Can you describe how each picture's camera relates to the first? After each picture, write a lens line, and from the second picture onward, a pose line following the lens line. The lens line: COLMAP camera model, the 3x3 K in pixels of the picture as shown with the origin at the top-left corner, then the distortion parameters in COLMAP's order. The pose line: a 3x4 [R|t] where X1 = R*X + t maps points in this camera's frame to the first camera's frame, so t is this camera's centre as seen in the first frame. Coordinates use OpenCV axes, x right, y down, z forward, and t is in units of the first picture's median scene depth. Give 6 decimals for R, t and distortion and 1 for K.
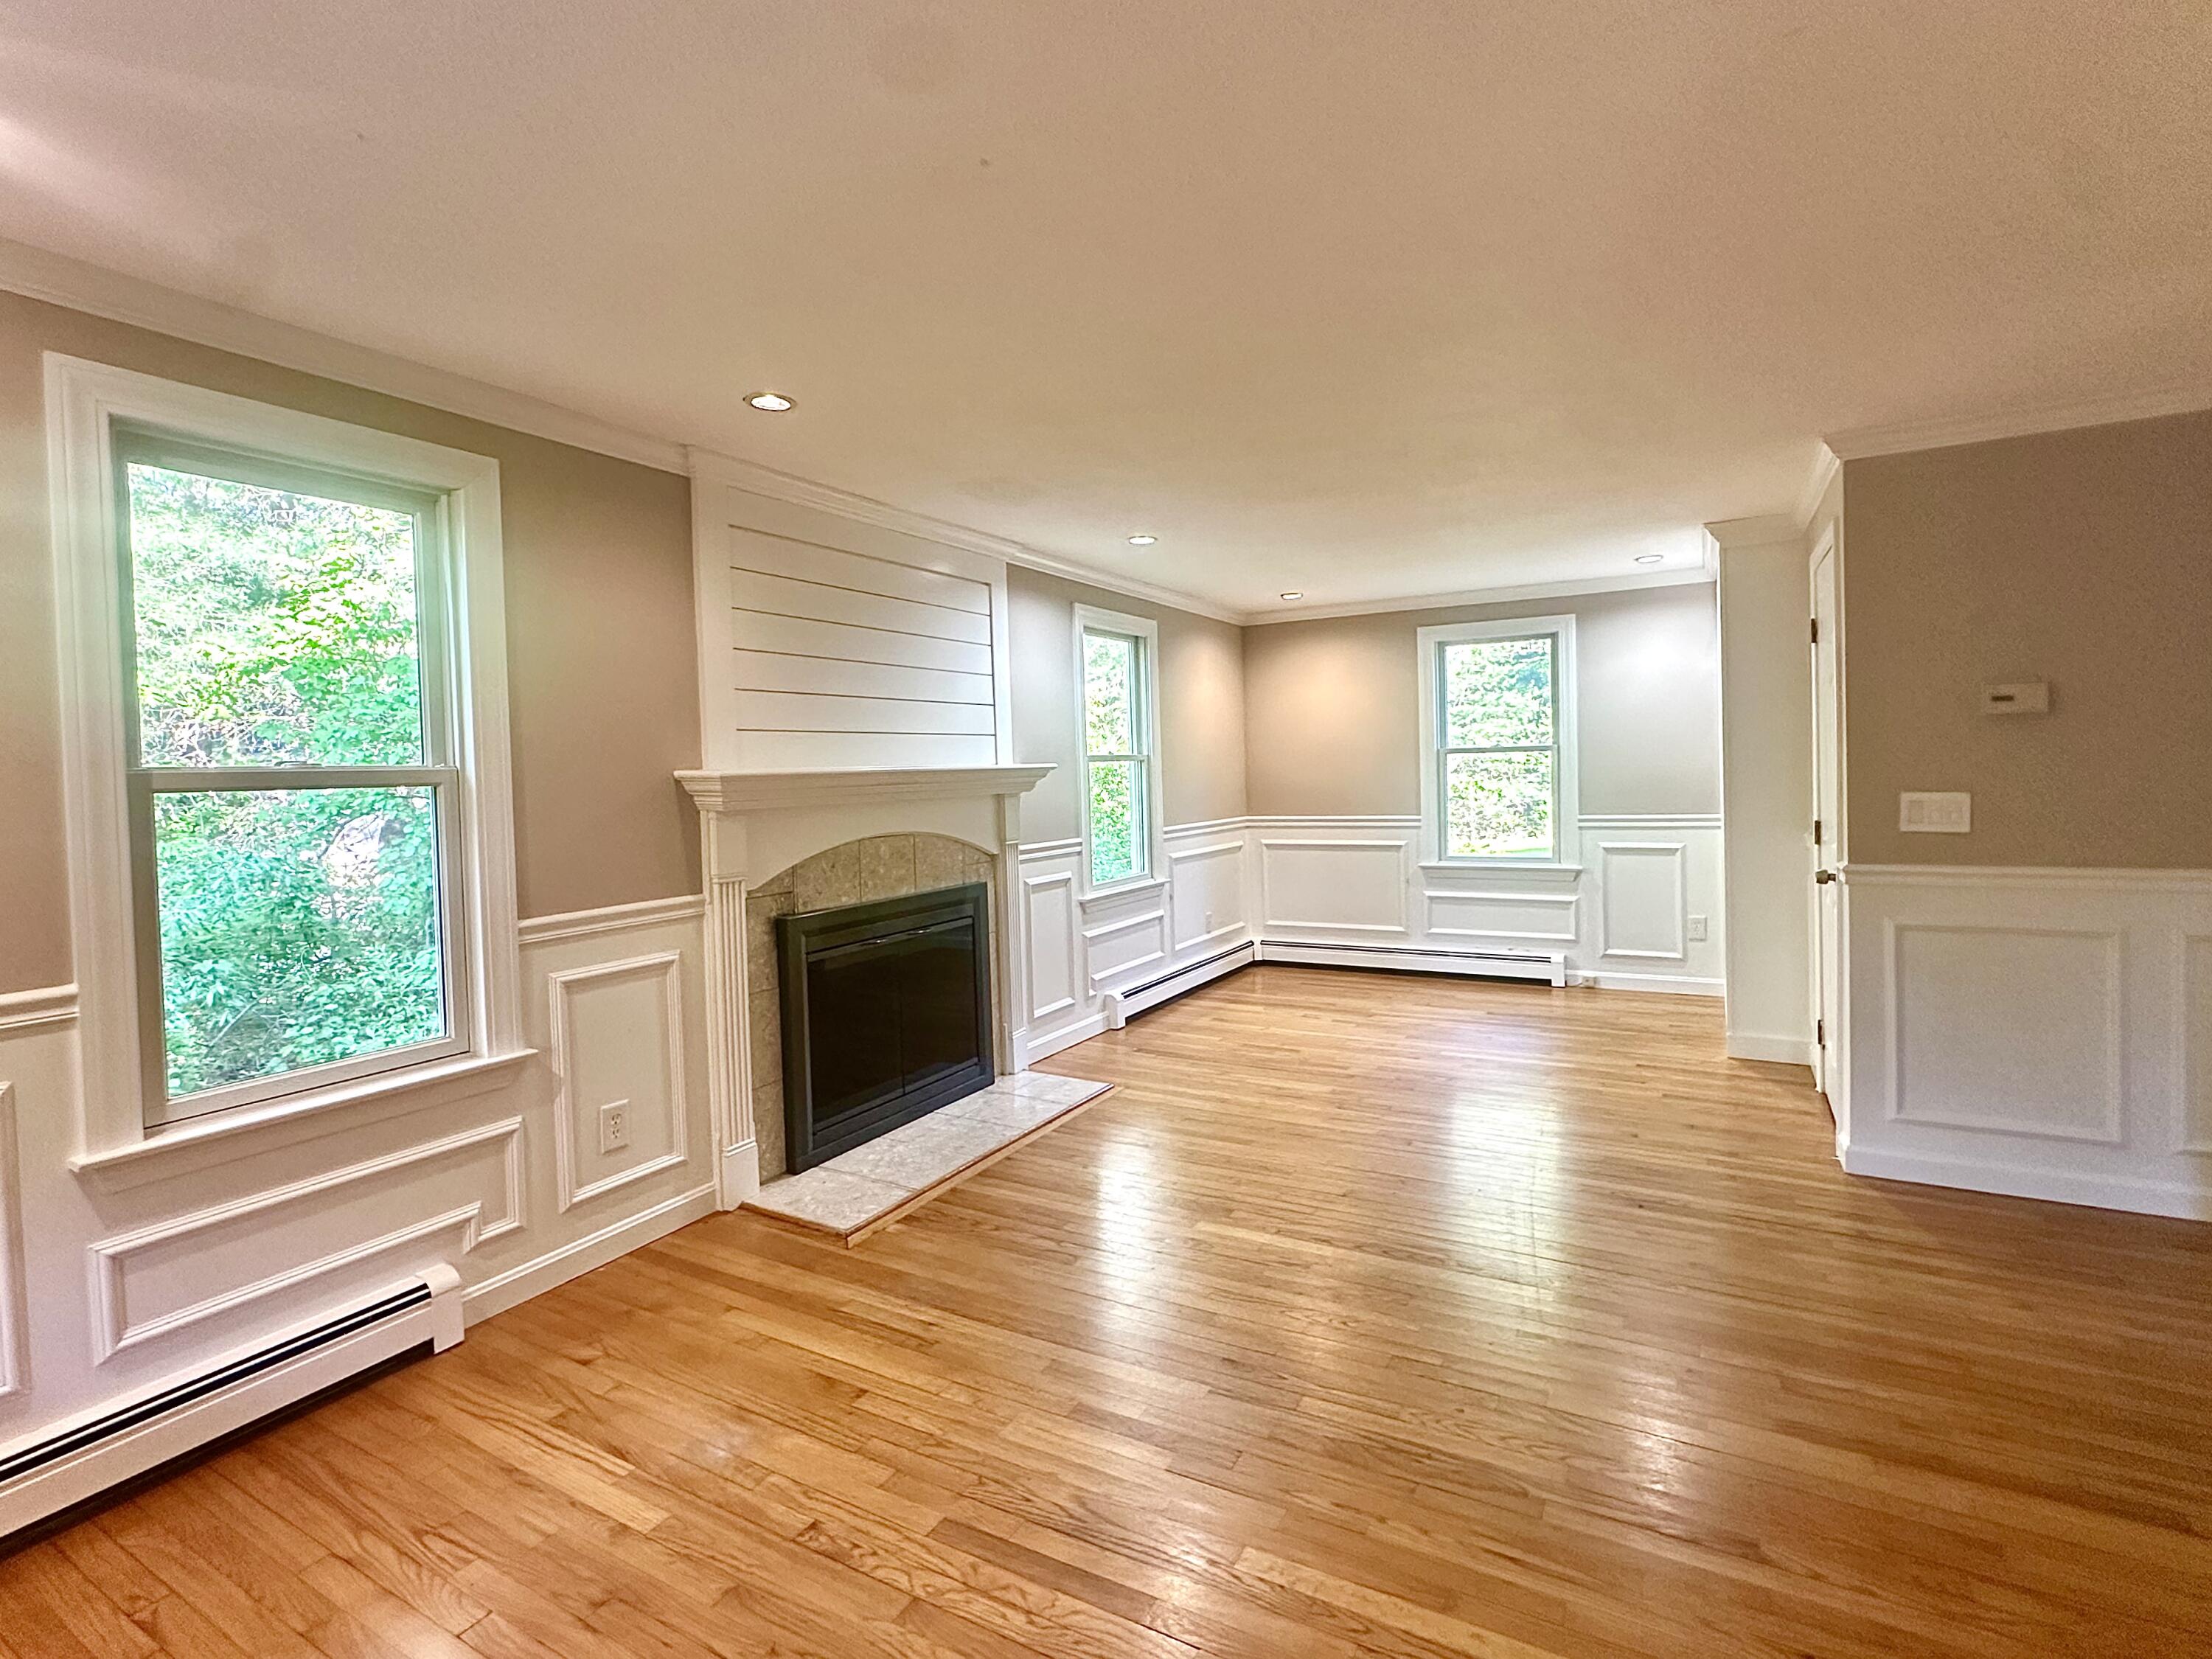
lens RADIAL K [[1021.4, 0, 1117.2], [0, 1021.4, 824.5], [0, 0, 1]] dist [-0.014755, 0.000764]
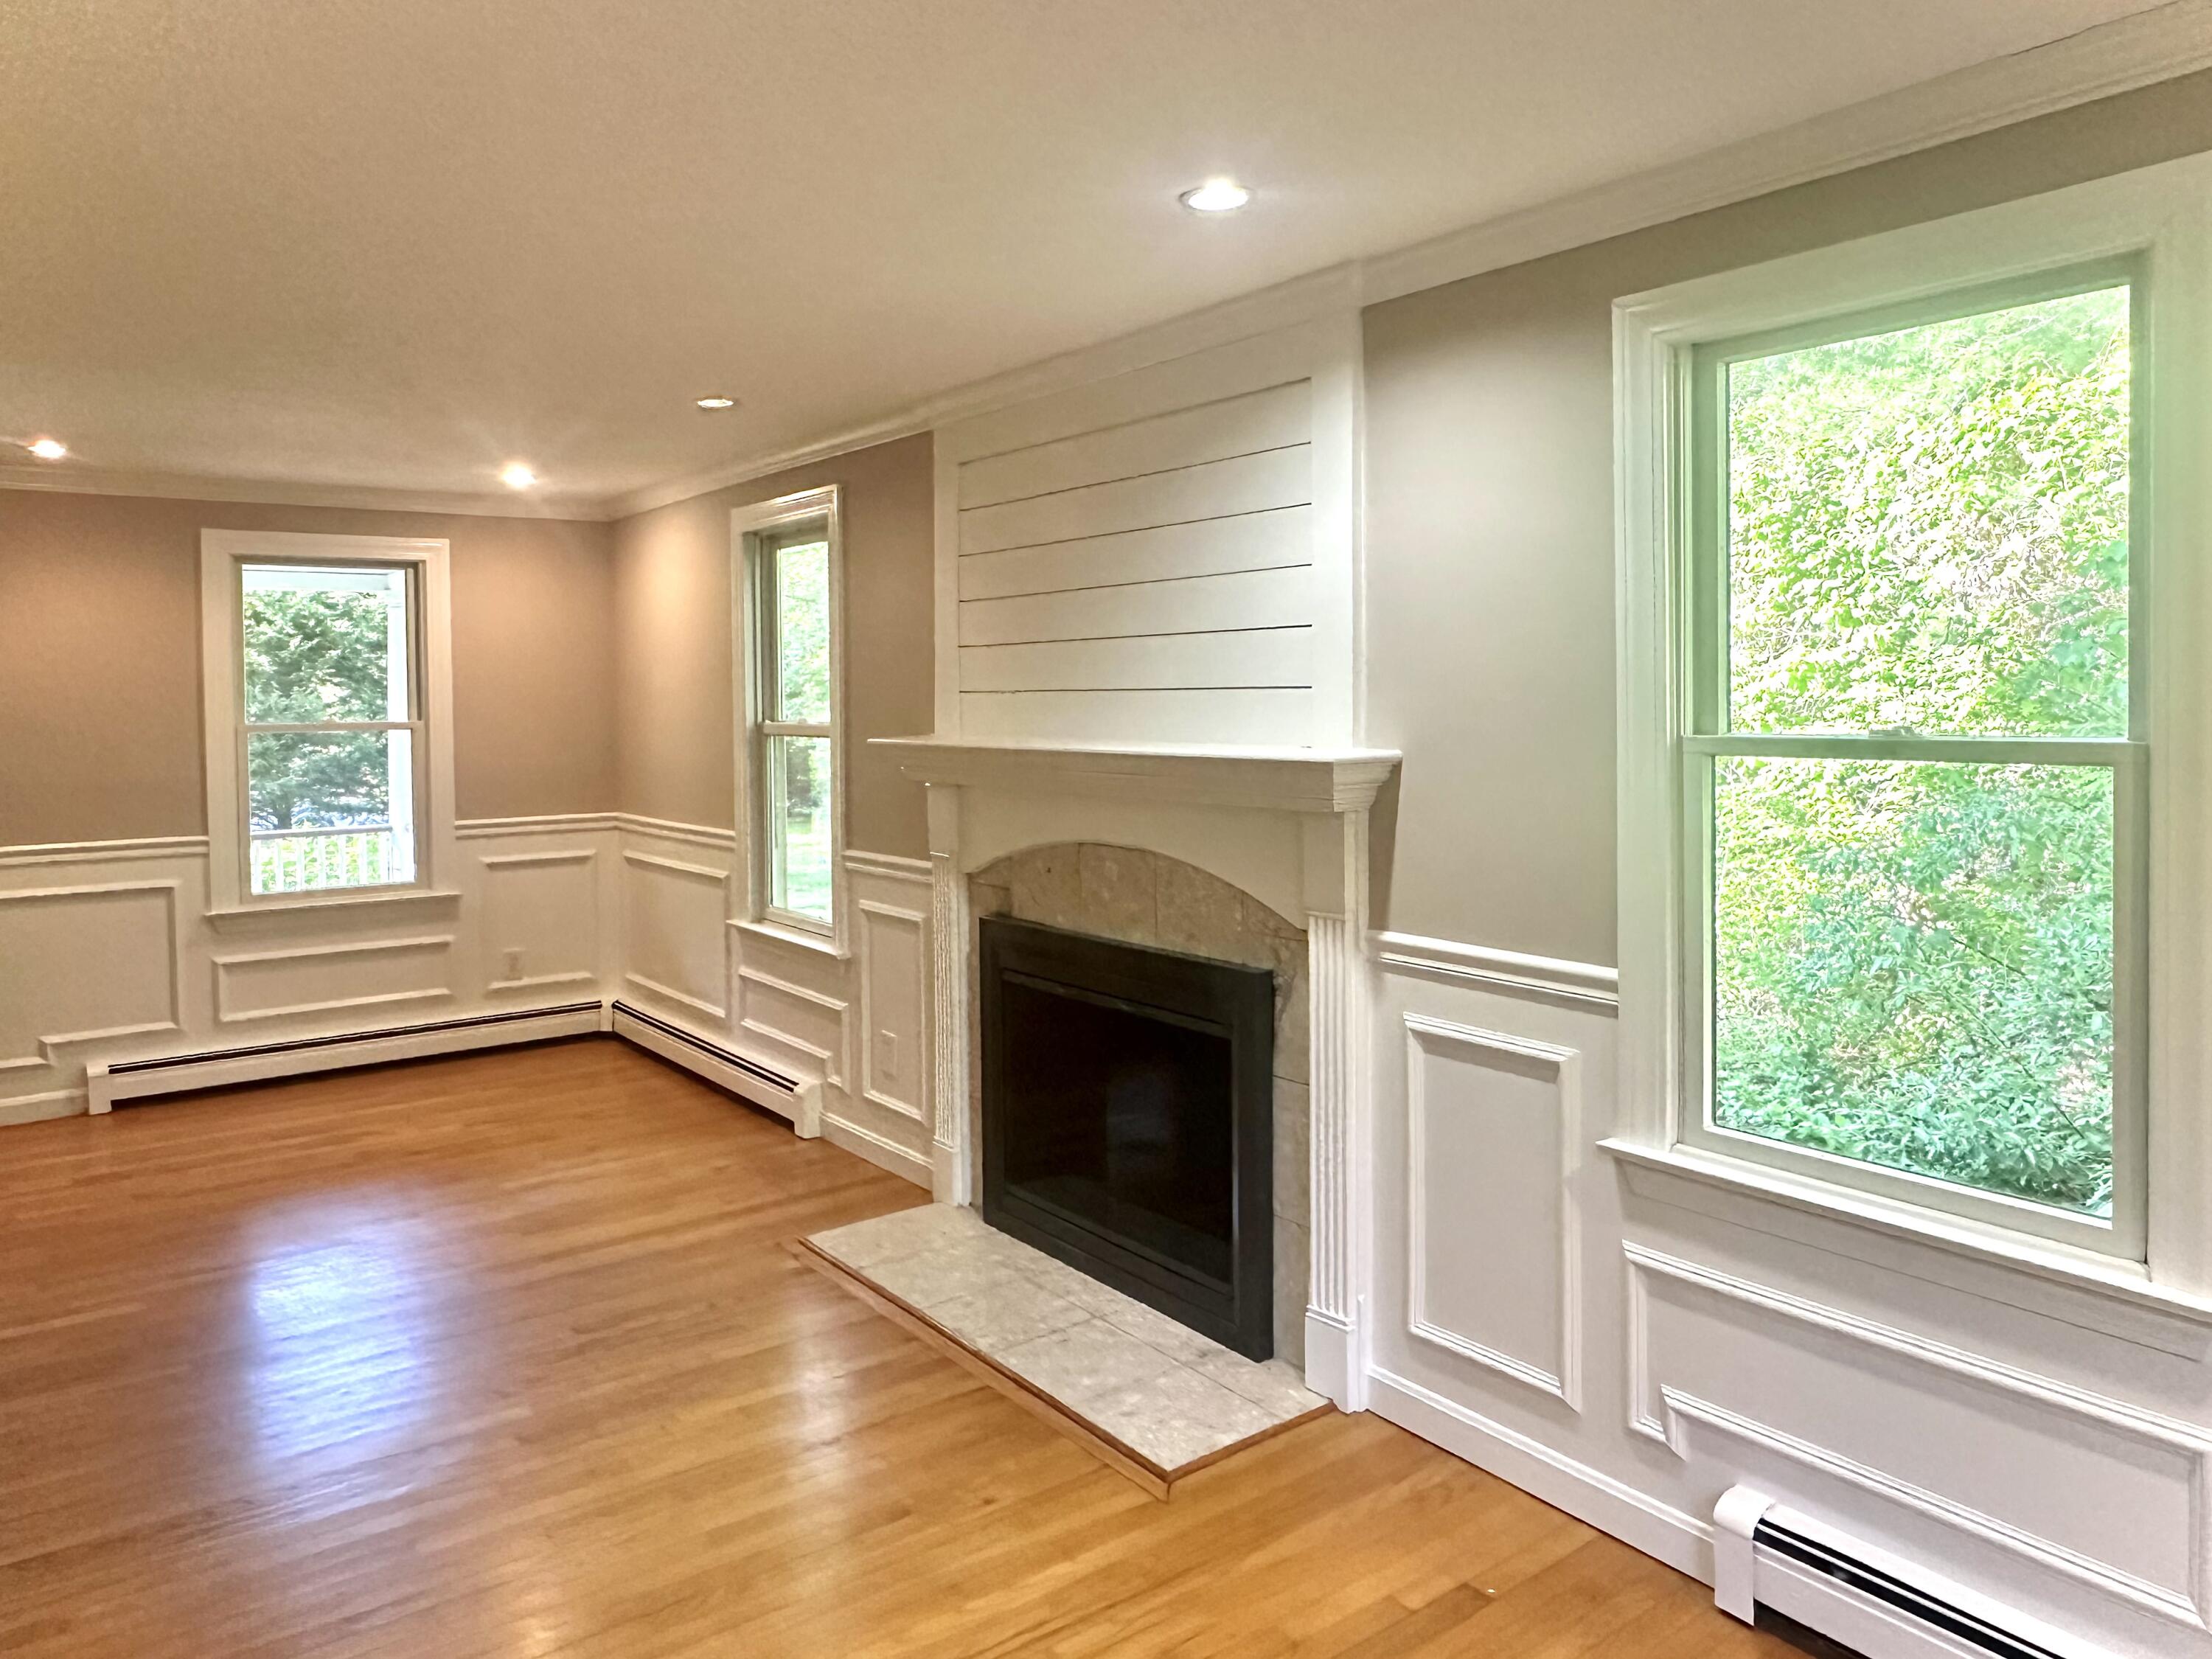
lens RADIAL K [[1433.7, 0, 1106.7], [0, 1433.7, 812.0], [0, 0, 1]] dist [0.001688, -0.000184]
pose [[-0.372440, 0.088995, -0.923780, 0.744136], [-0.048790, 0.992138, 0.115251, -0.138383], [0.926773, 0.087995, -0.365169, 1.570040]]
